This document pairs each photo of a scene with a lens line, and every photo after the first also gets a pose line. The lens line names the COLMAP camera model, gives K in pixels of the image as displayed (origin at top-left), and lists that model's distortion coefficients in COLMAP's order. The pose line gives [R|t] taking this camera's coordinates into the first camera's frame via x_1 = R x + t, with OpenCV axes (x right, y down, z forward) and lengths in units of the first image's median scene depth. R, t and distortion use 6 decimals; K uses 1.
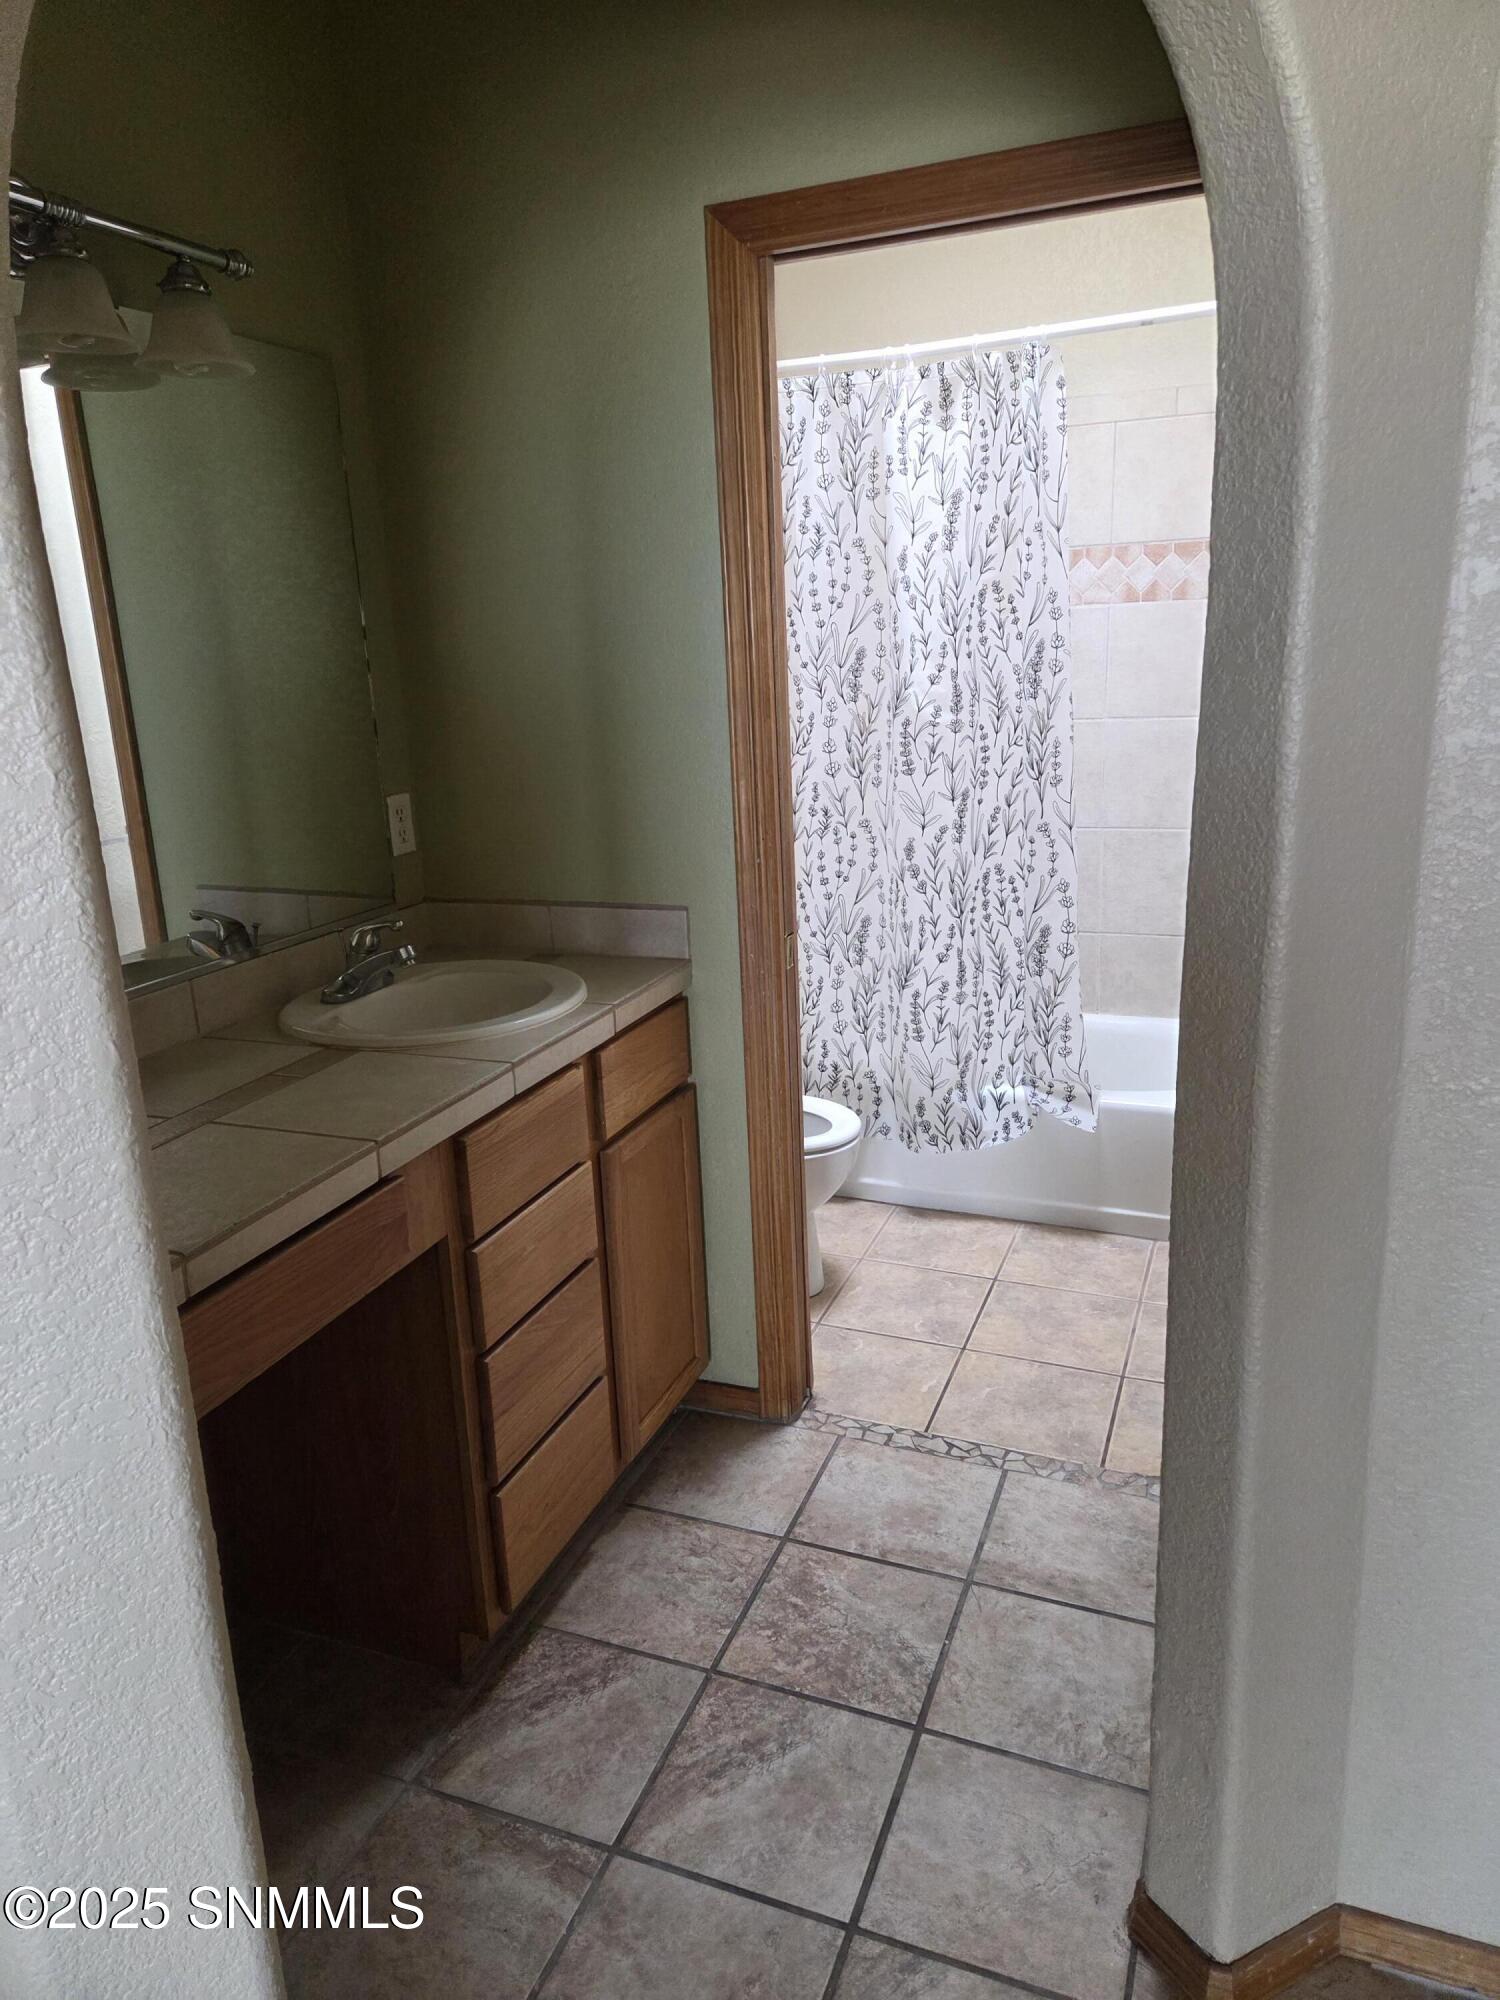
lens RADIAL K [[1344.9, 0, 754.0], [0, 1344.9, 997.5], [0, 0, 1]] dist [0.057214, -0.044508]
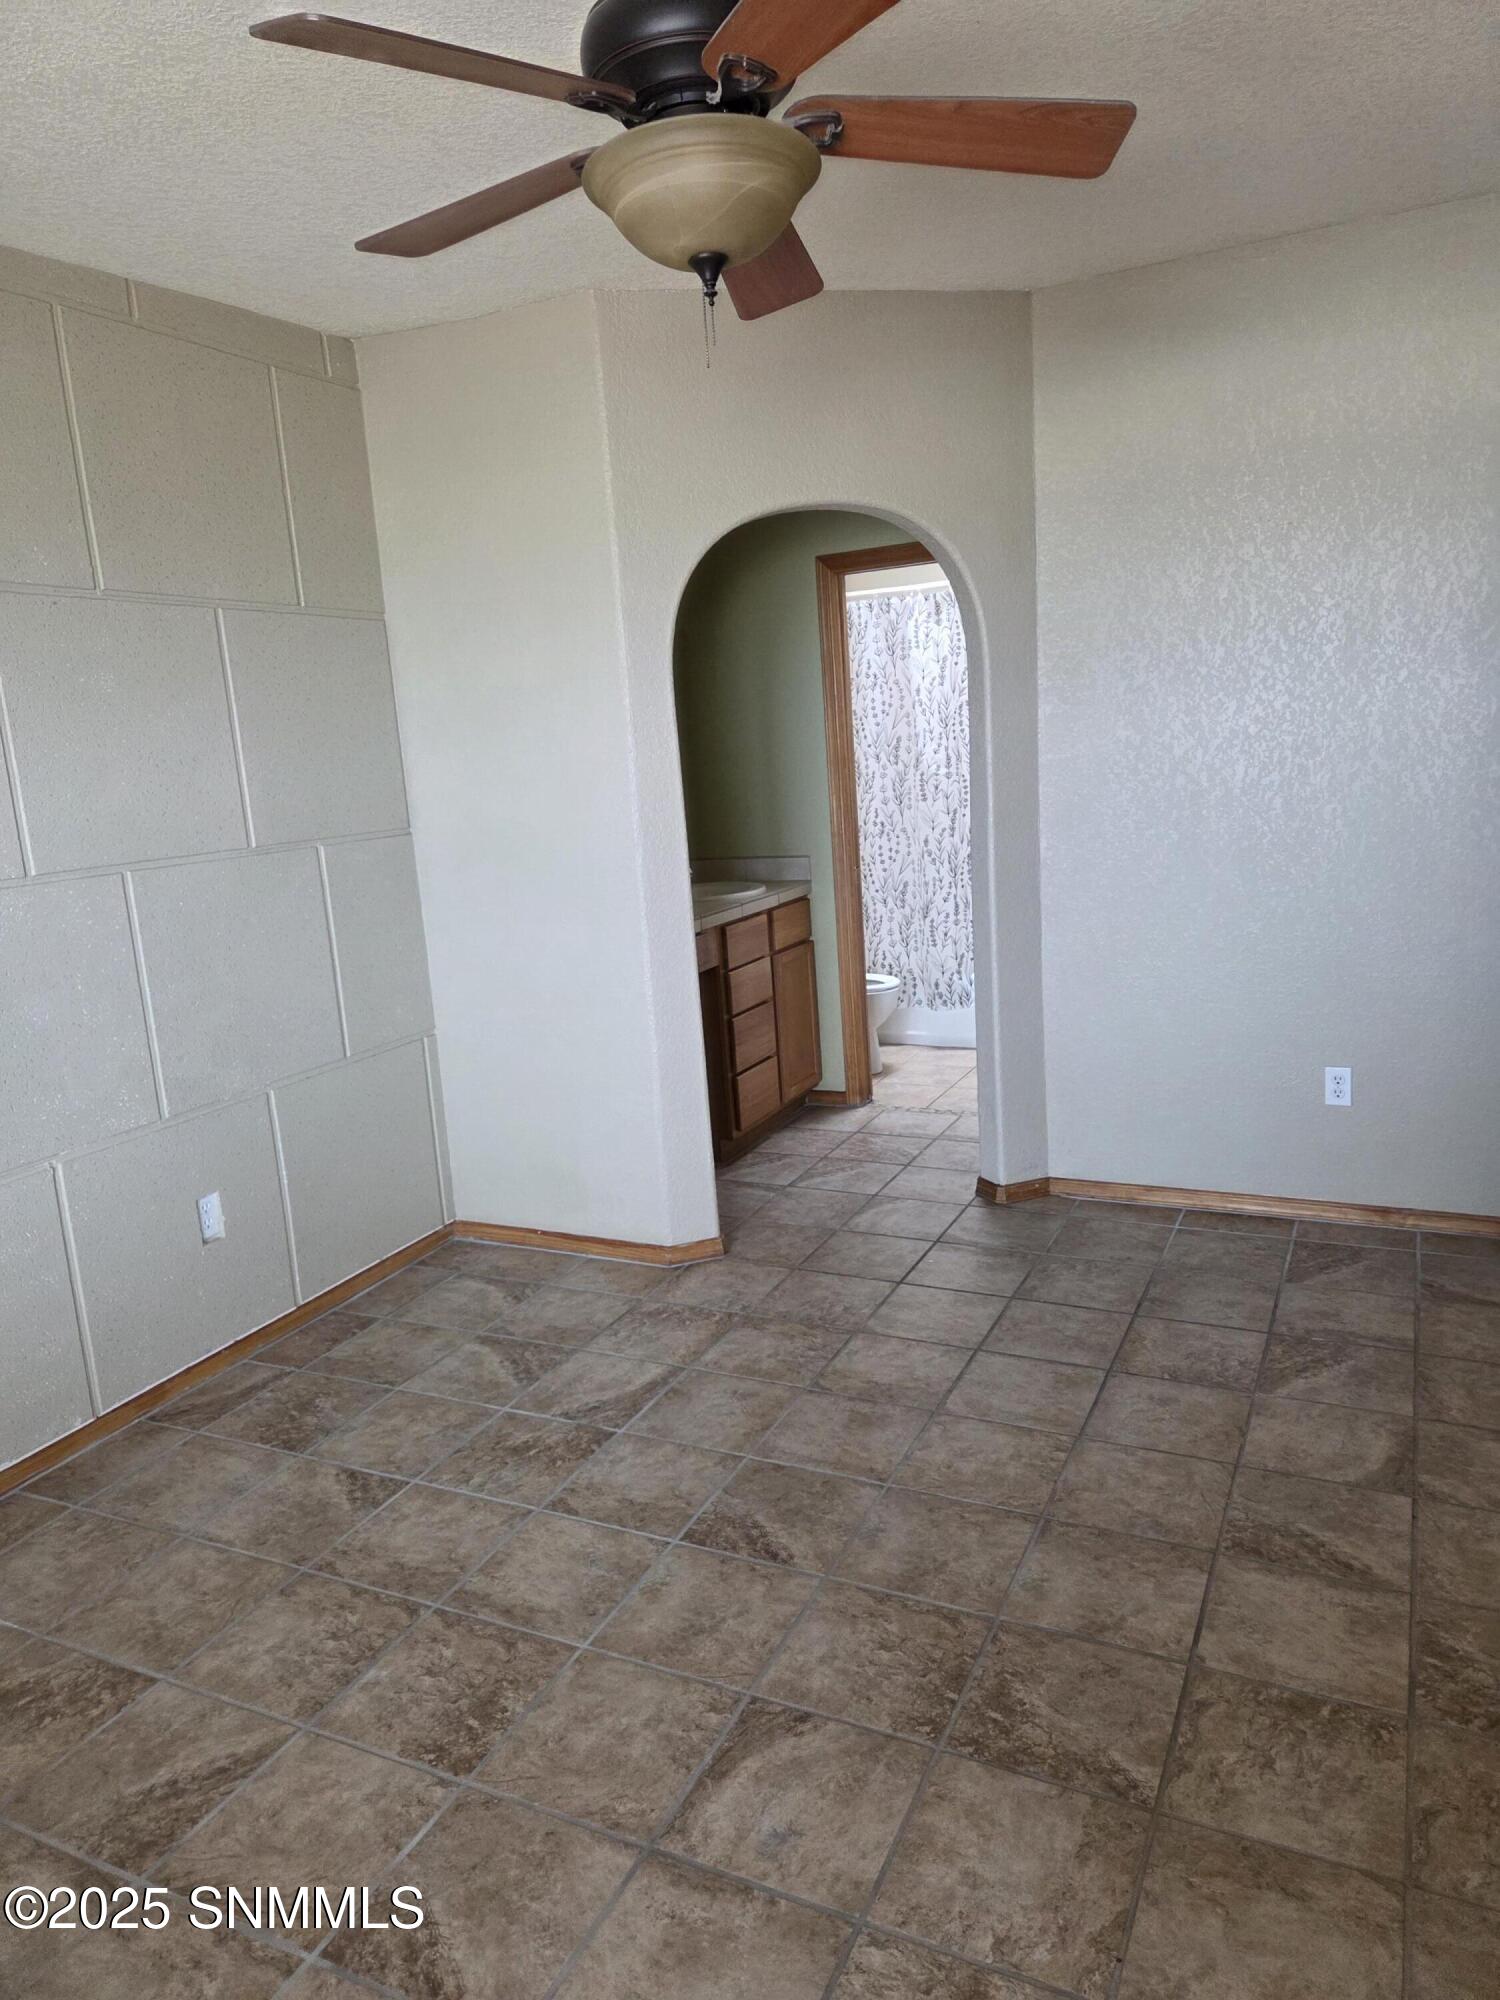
lens RADIAL K [[1344.9, 0, 751.7], [0, 1344.9, 1000.3], [0, 0, 1]] dist [0.057214, -0.044508]
pose [[0.996487, -0.011278, -0.082979, 0.027615], [0.005911, 0.997891, -0.064638, 0.238959], [0.083533, 0.063921, 0.994453, -0.900565]]
